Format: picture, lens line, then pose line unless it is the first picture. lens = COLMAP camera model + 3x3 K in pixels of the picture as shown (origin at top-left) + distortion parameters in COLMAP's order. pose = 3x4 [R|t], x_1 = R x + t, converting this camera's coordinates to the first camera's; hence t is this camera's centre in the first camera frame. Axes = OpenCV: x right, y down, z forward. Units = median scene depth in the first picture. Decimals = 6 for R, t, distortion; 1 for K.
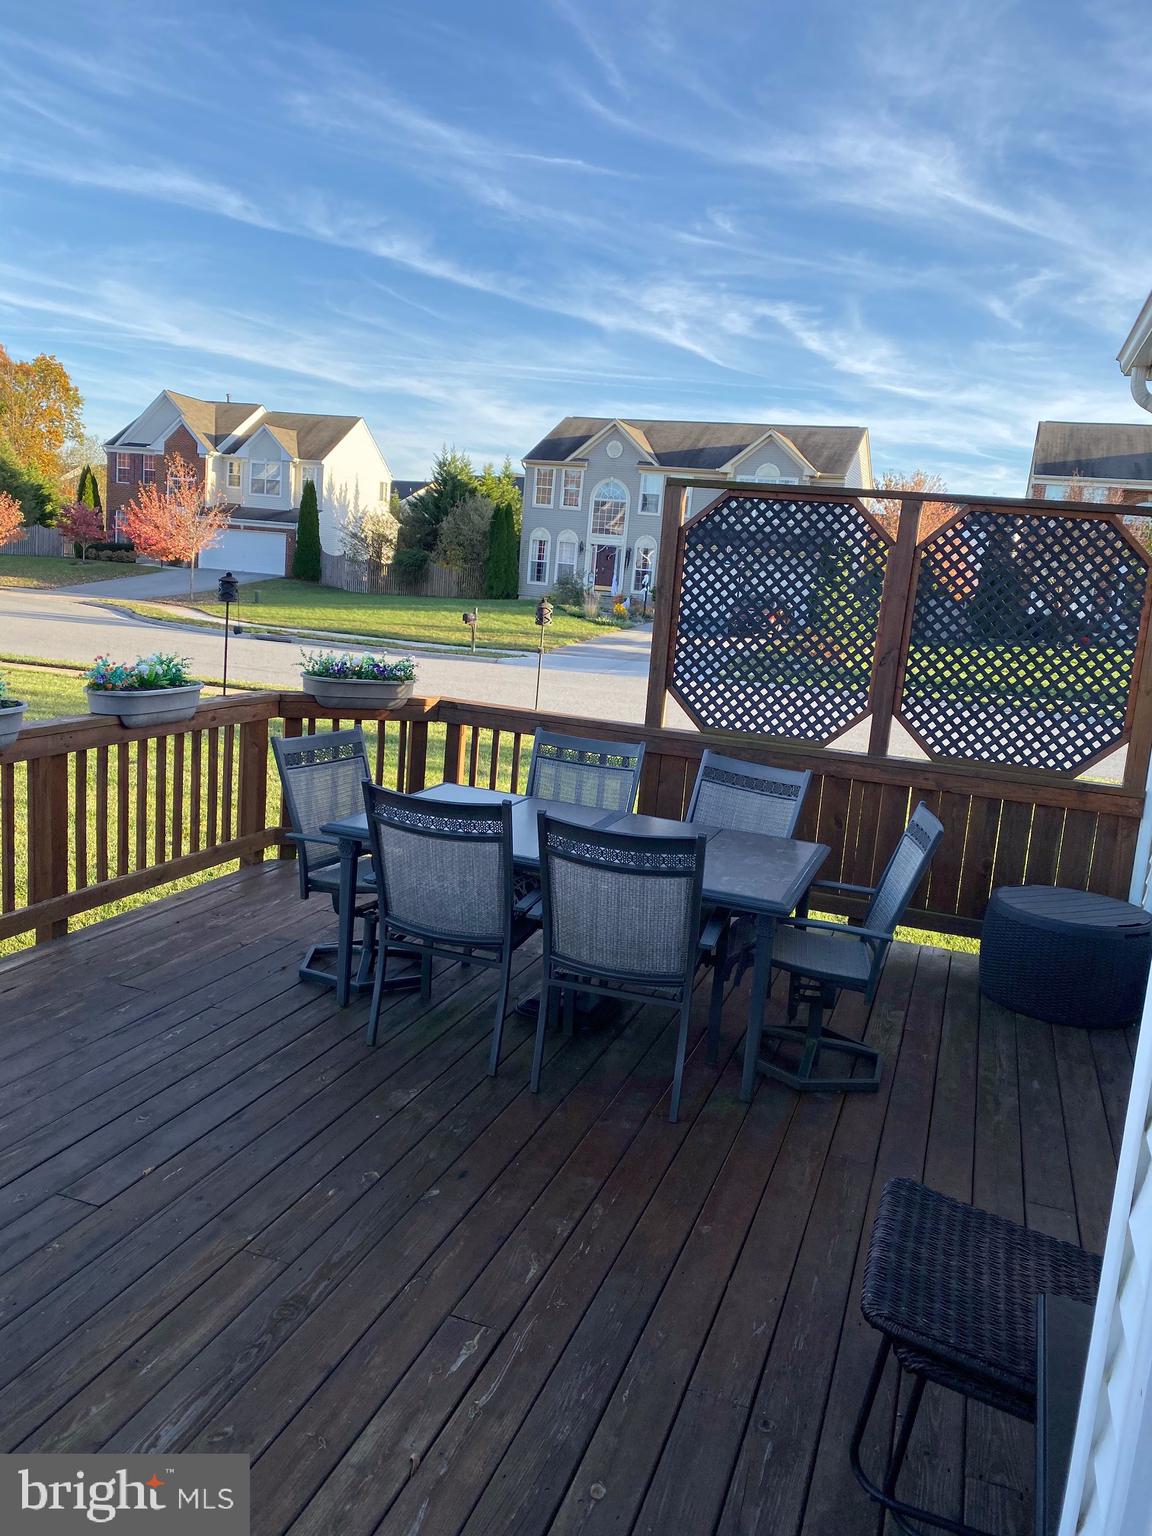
lens RADIAL K [[1149.6, 0, 573.2], [0, 1149.6, 771.8], [0, 0, 1]] dist [0.033302, -0.038075]
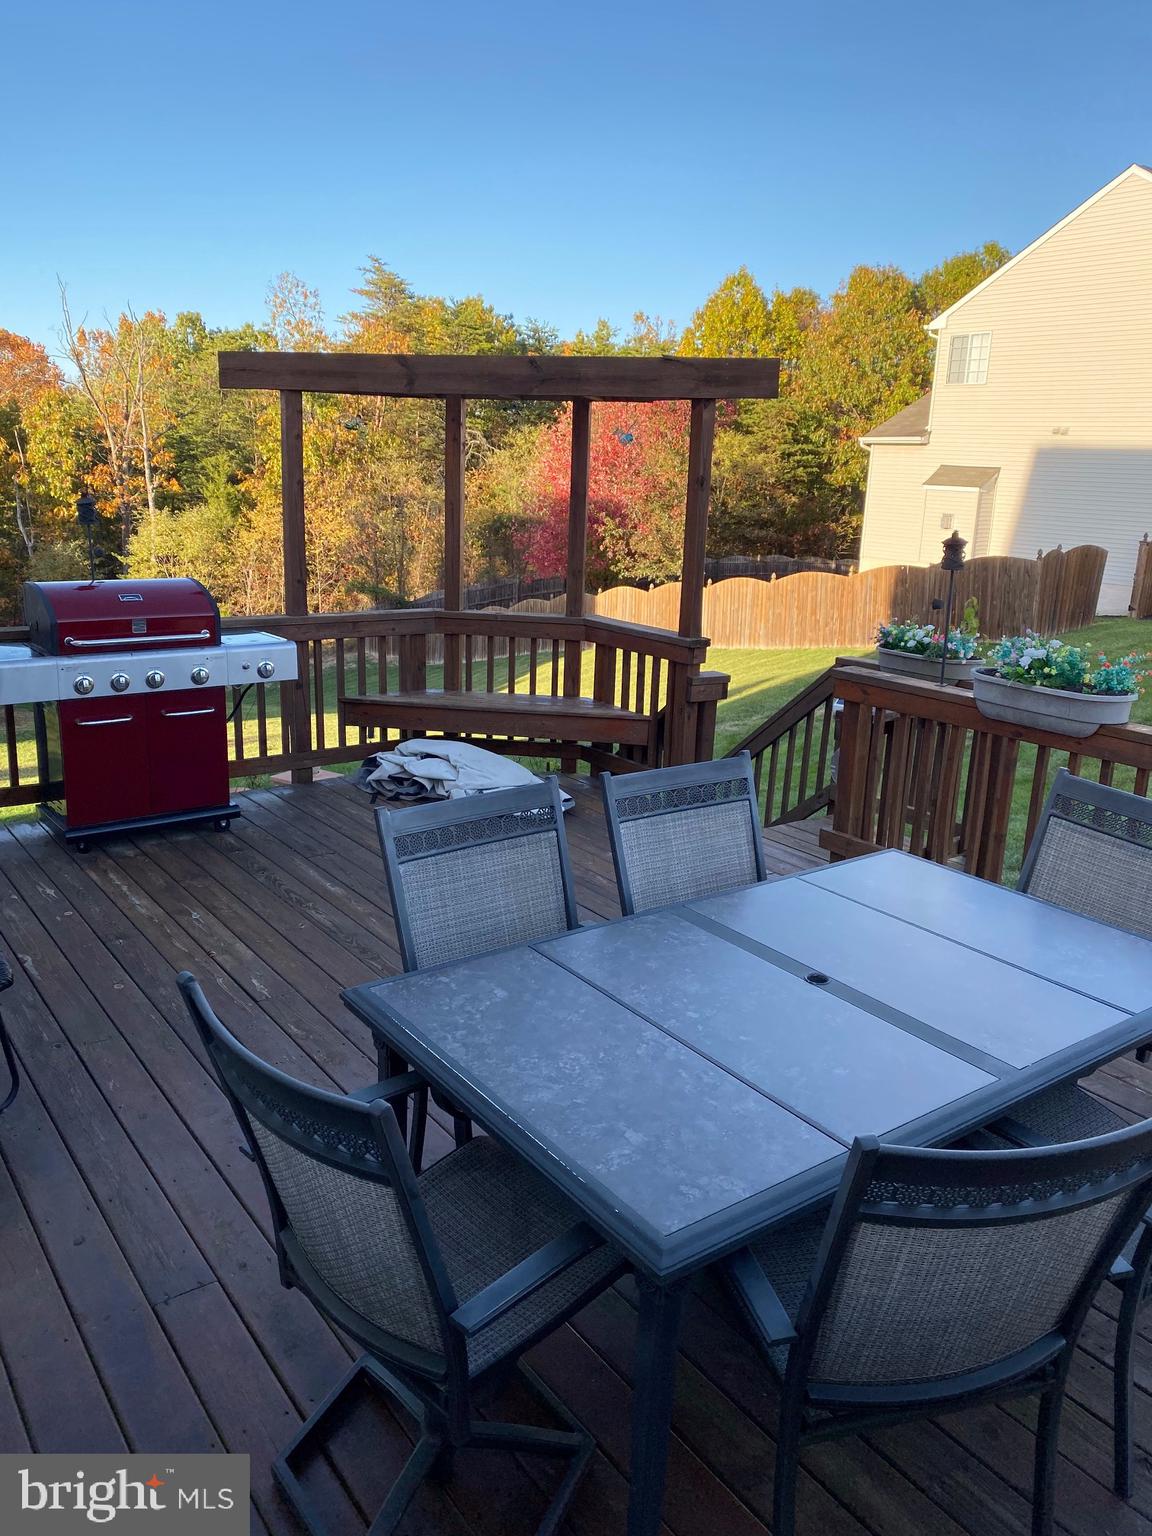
lens RADIAL K [[1149.6, 0, 574.3], [0, 1149.6, 769.0], [0, 0, 1]] dist [0.033302, -0.038075]
pose [[-0.544773, 0.124107, -0.829349, 0.949284], [-0.229480, 0.929174, 0.289783, -0.315666], [0.806573, 0.348185, -0.477709, 2.047524]]
